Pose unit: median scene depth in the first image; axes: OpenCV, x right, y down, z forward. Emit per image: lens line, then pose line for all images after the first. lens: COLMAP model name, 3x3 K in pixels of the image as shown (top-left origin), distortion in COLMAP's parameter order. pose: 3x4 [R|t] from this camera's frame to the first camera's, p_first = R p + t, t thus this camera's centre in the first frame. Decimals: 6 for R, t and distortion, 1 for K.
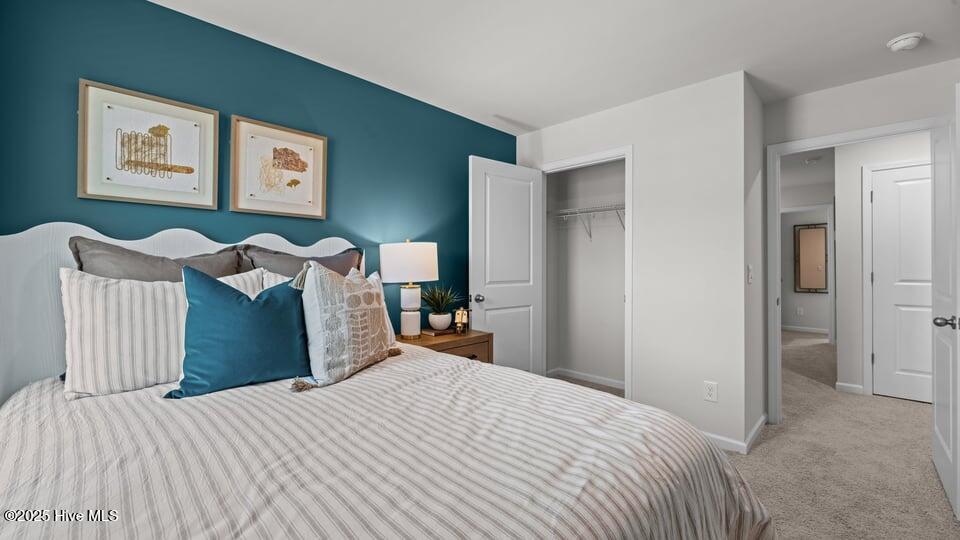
lens RADIAL K [[385.5, 0, 480.2], [0, 385.5, 269.8], [0, 0, 1]] dist [-0.000800, -0.001542]
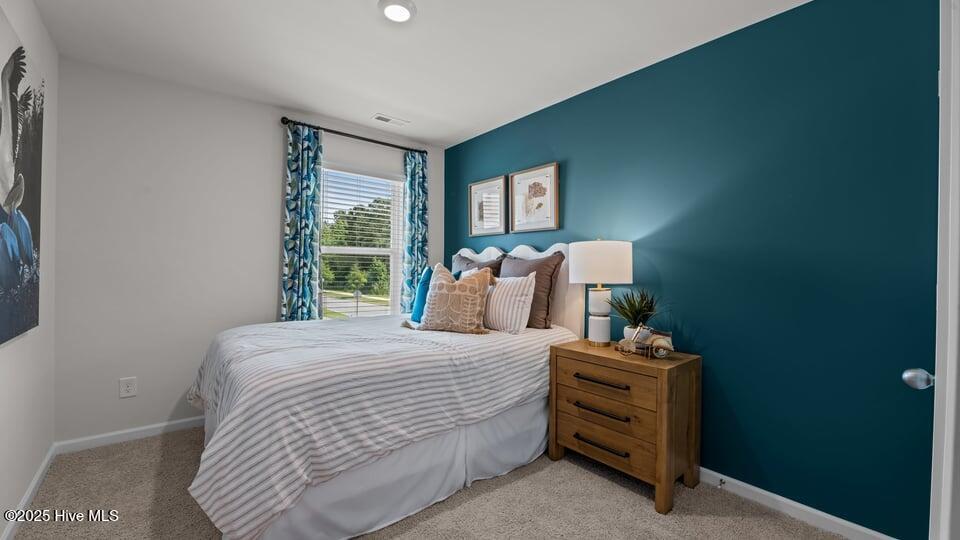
lens RADIAL K [[385.5, 0, 480.7], [0, 385.5, 267.1], [0, 0, 1]] dist [-0.000800, -0.001542]
pose [[-0.091275, -0.010343, -0.995772, 0.874570], [-0.022692, 0.999708, -0.008304, 0.004611], [0.995567, 0.021838, -0.091483, 0.924617]]
